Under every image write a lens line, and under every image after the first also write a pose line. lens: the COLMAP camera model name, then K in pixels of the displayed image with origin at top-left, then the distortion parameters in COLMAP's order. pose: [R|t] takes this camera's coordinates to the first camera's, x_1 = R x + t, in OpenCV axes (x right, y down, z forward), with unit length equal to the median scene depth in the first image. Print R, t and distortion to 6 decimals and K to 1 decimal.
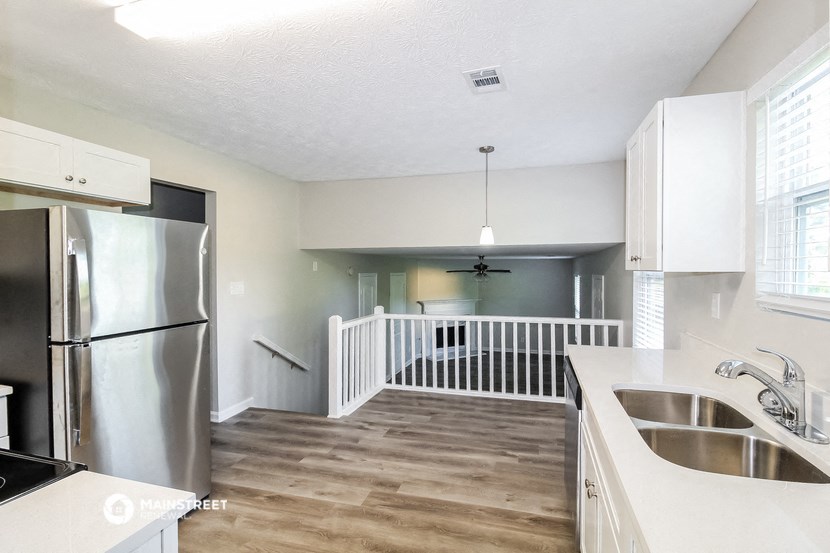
lens RADIAL K [[401.1, 0, 419.4], [0, 401.1, 277.0], [0, 0, 1]] dist [0.019687, -0.001203]
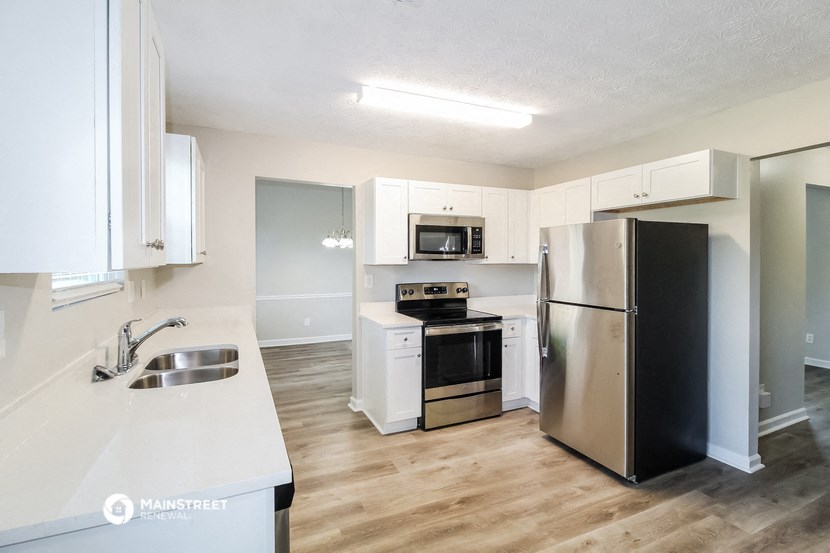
lens RADIAL K [[401.1, 0, 419.2], [0, 401.1, 267.4], [0, 0, 1]] dist [0.019687, -0.001203]
pose [[-0.757019, 0.015247, -0.653214, 0.588266], [-0.002934, 0.999638, 0.026734, -0.029803], [0.653386, 0.022155, -0.756701, 1.537217]]
